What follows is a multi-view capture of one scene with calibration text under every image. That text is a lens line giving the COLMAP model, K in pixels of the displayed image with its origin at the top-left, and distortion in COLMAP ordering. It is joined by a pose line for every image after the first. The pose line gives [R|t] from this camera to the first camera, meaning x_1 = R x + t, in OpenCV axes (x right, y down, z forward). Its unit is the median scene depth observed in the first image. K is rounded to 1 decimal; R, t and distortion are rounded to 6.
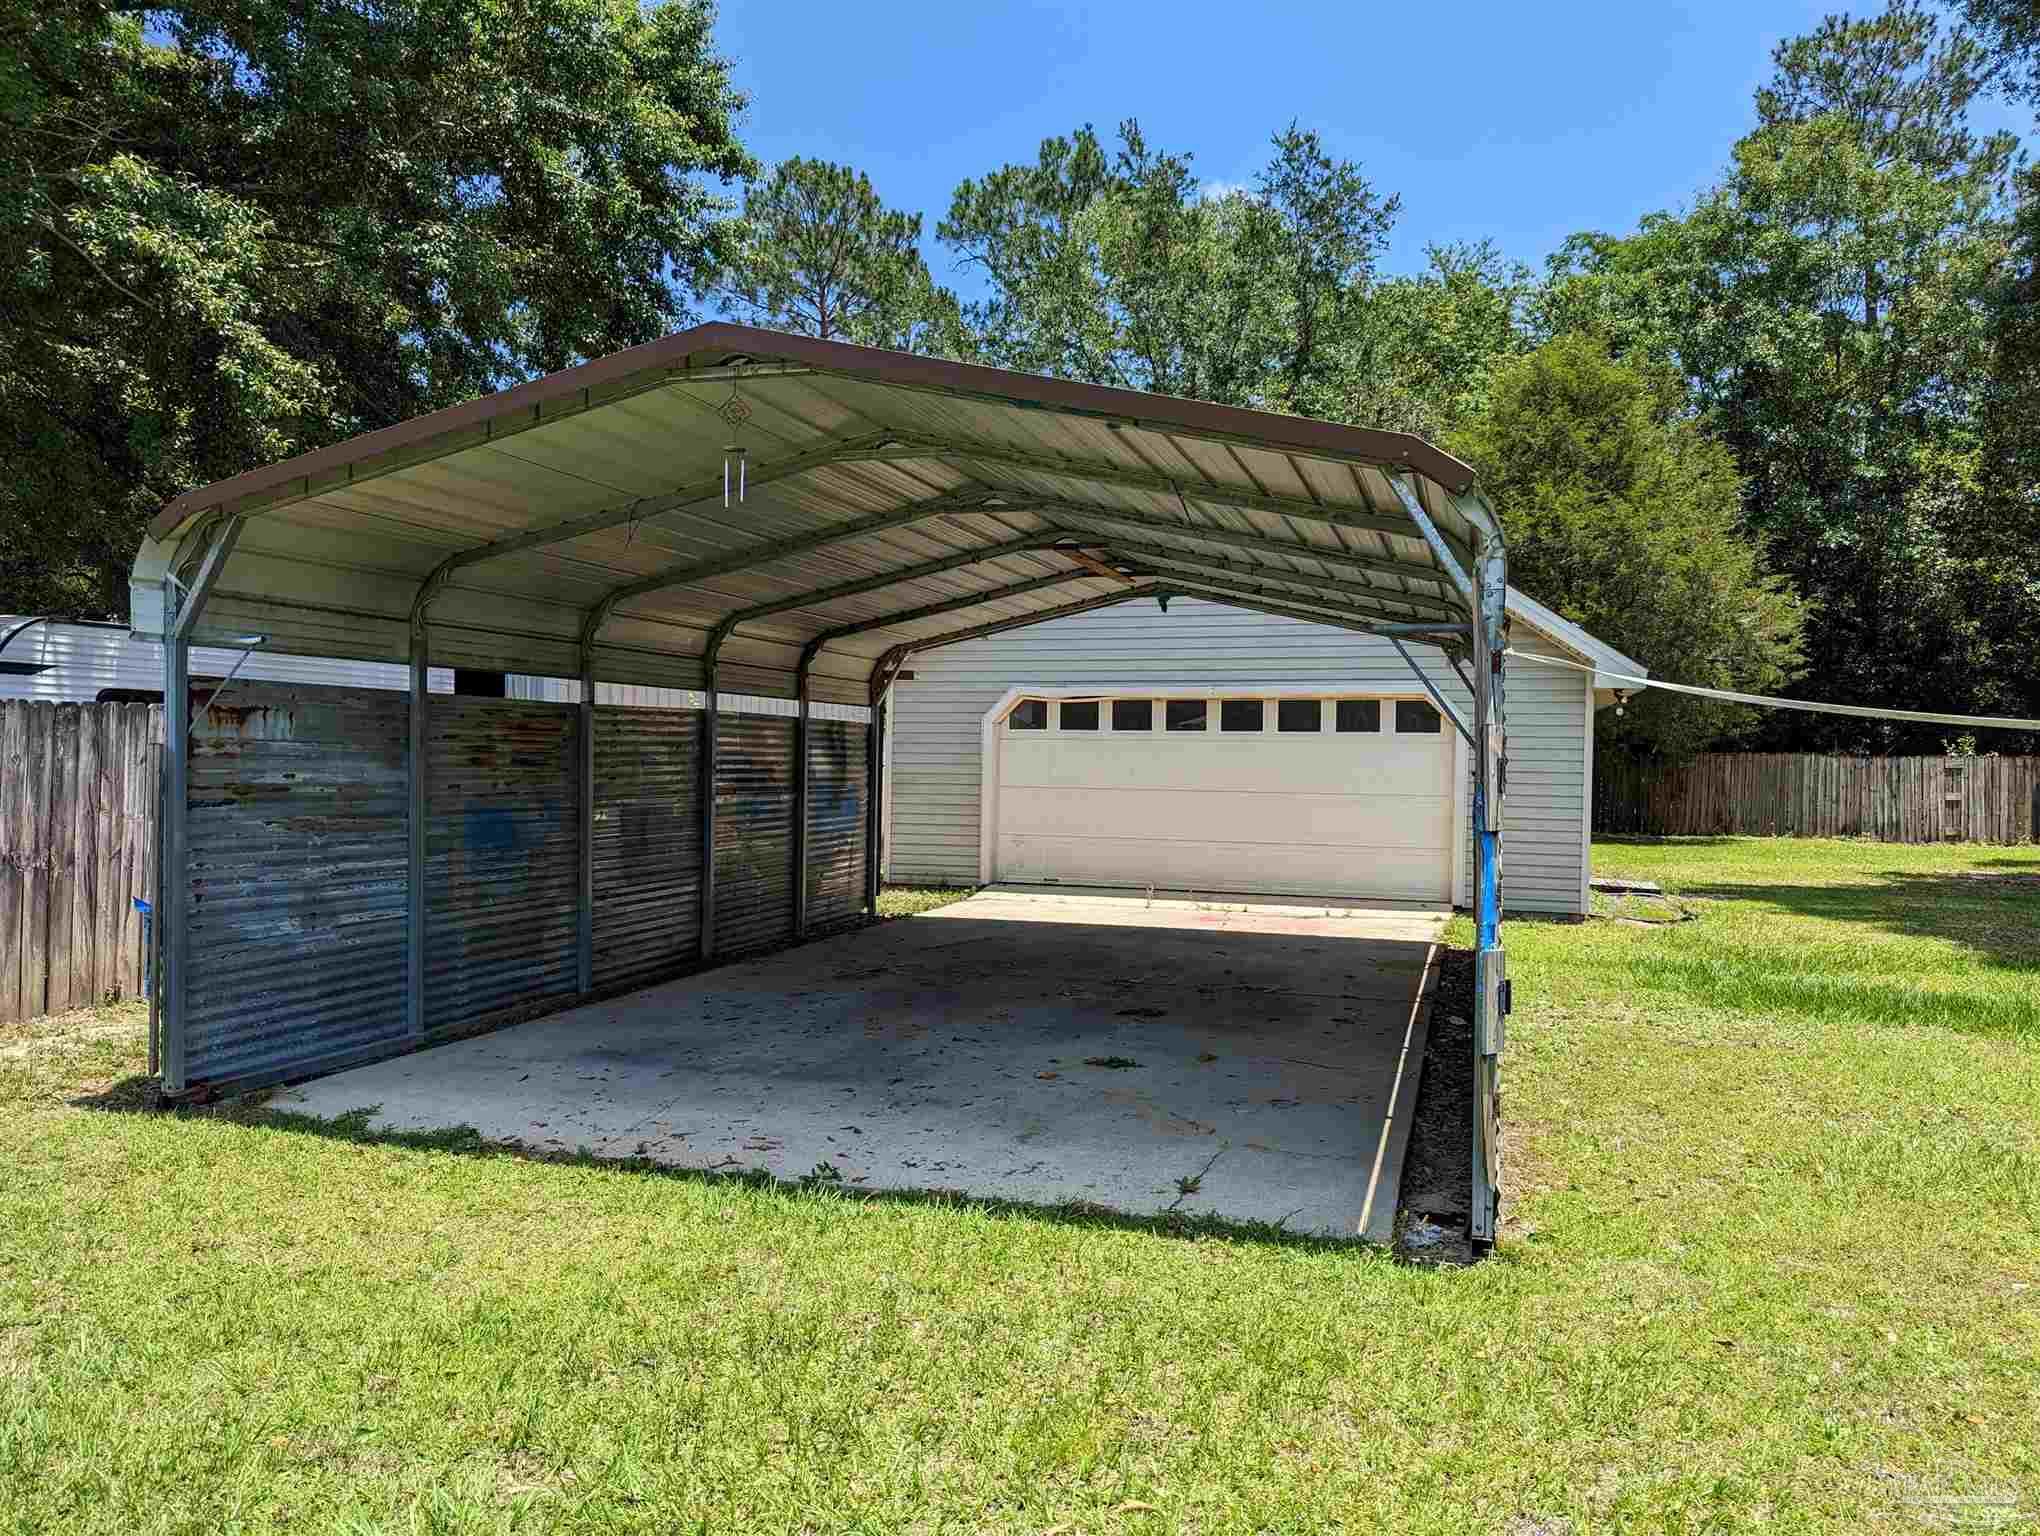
lens RADIAL K [[1440.2, 0, 980.4], [0, 1440.2, 760.4], [0, 0, 1]] dist [0.059401, -0.066748]
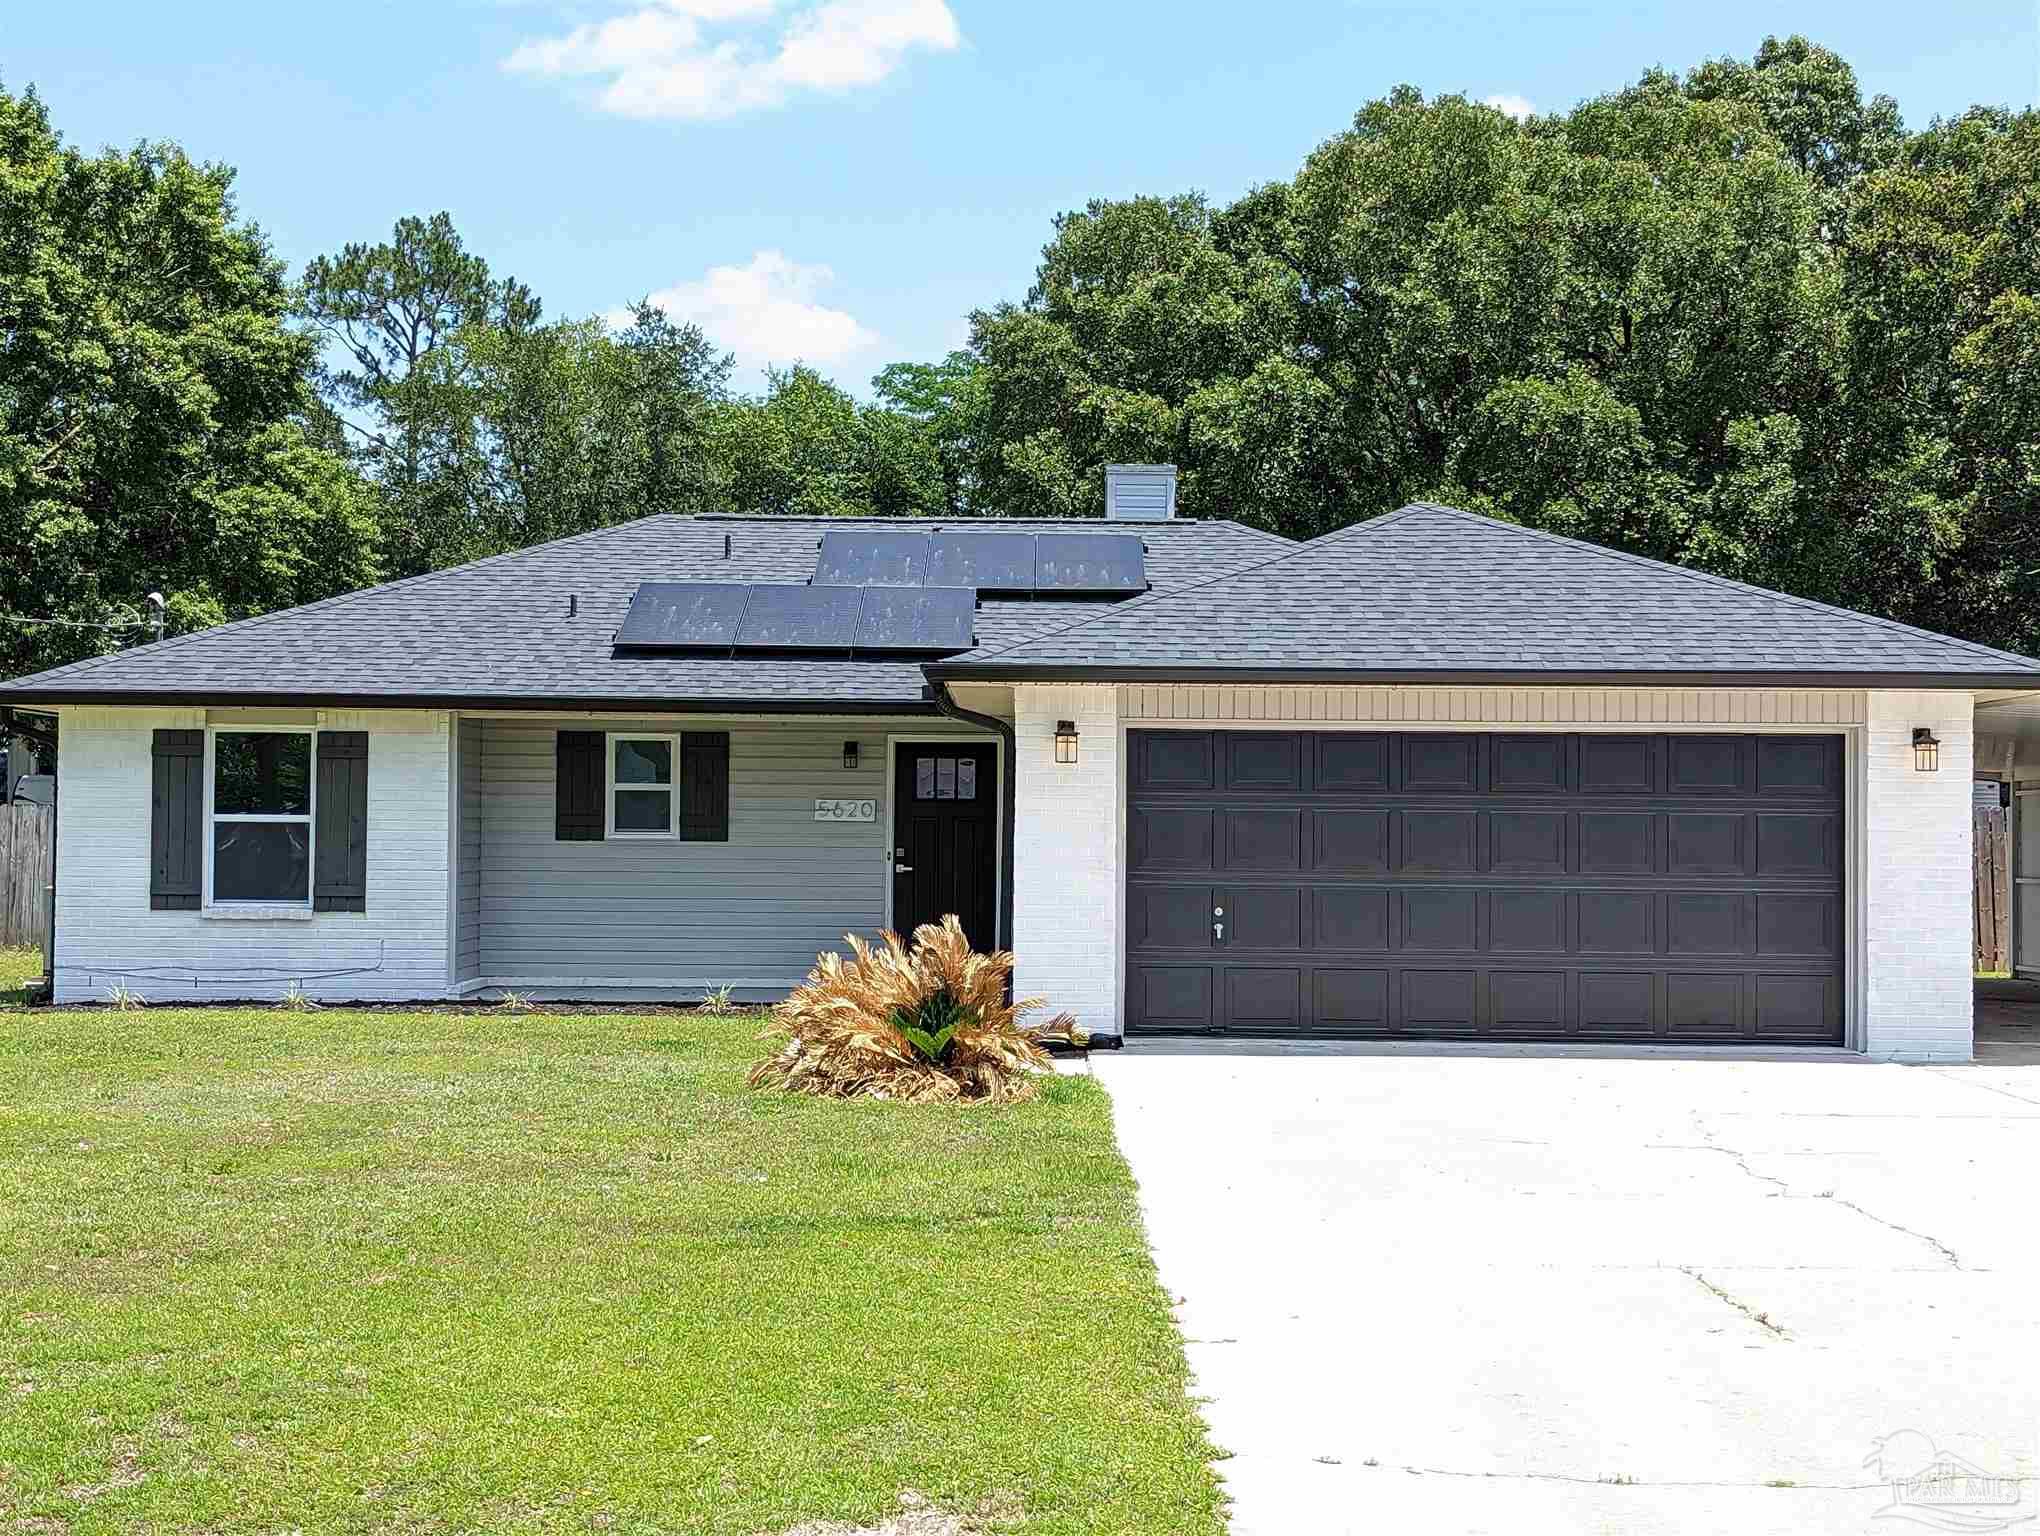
lens RADIAL K [[2864.5, 0, 980.7], [0, 2864.5, 769.5], [0, 0, 1]] dist [0.074249, -0.044766]
pose [[0.947180, 0.001376, 0.320700, -0.261988], [0.006102, 0.999732, -0.022312, -0.001018], [-0.320645, 0.023090, 0.946918, -1.232269]]
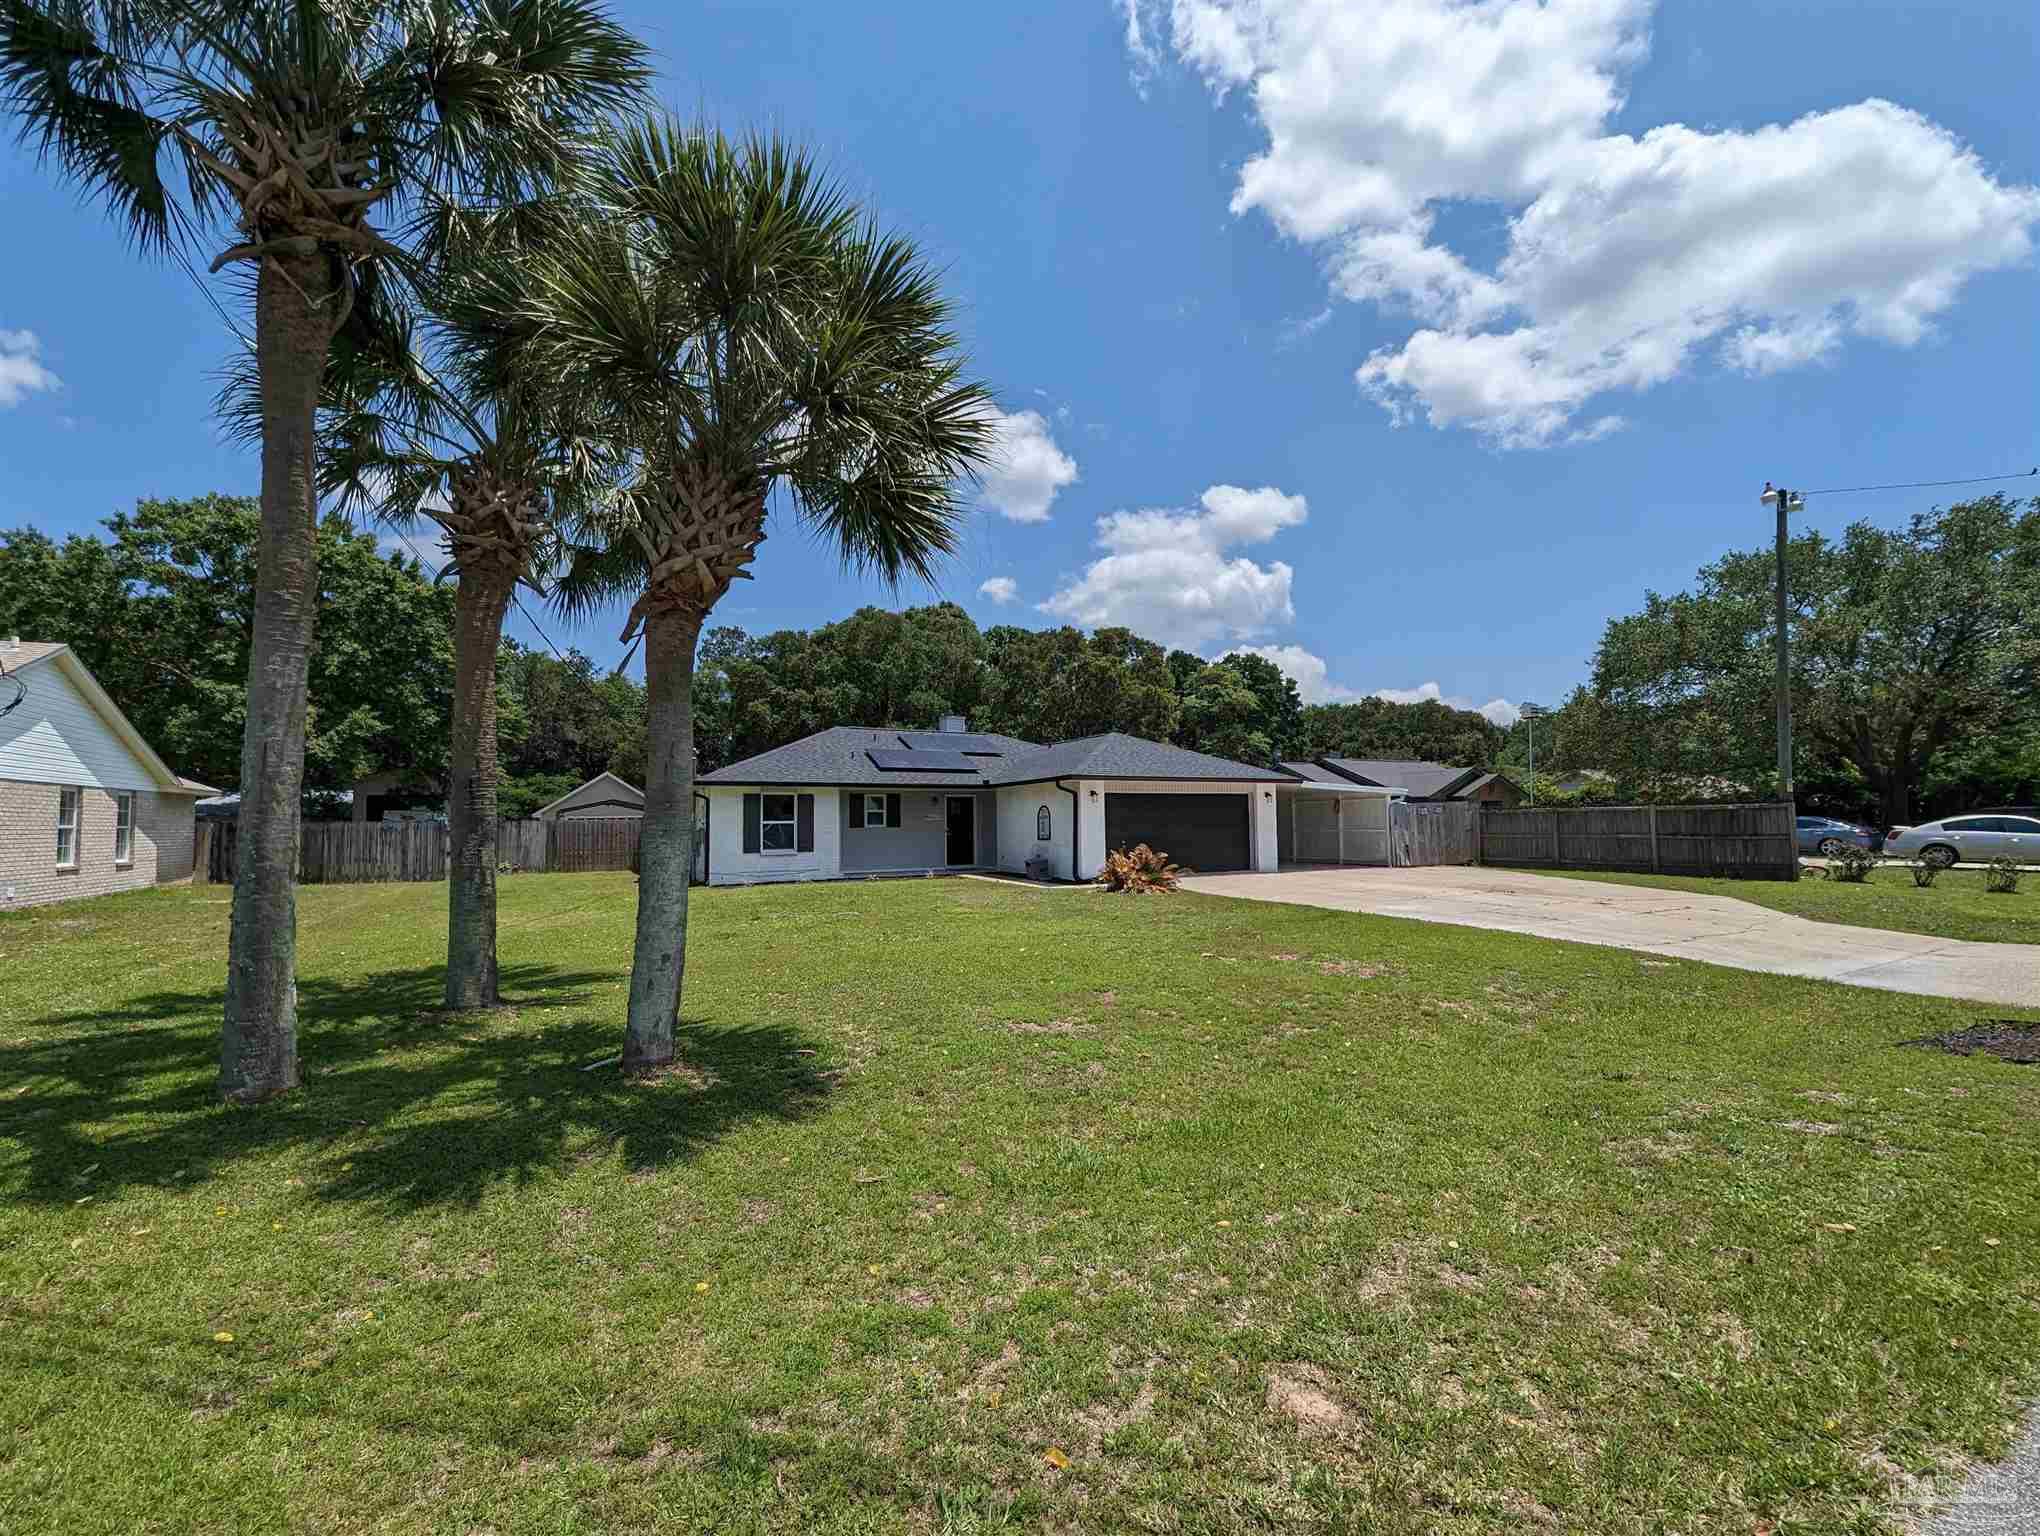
lens RADIAL K [[848.8, 0, 1028.3], [0, 848.8, 778.7], [0, 0, 1]] dist [0.000369, -0.000520]
pose [[0.681804, 0.015858, 0.731363, -0.496610], [0.024064, 0.998738, -0.044089, -0.005196], [-0.731139, 0.047659, 0.680561, -1.110078]]
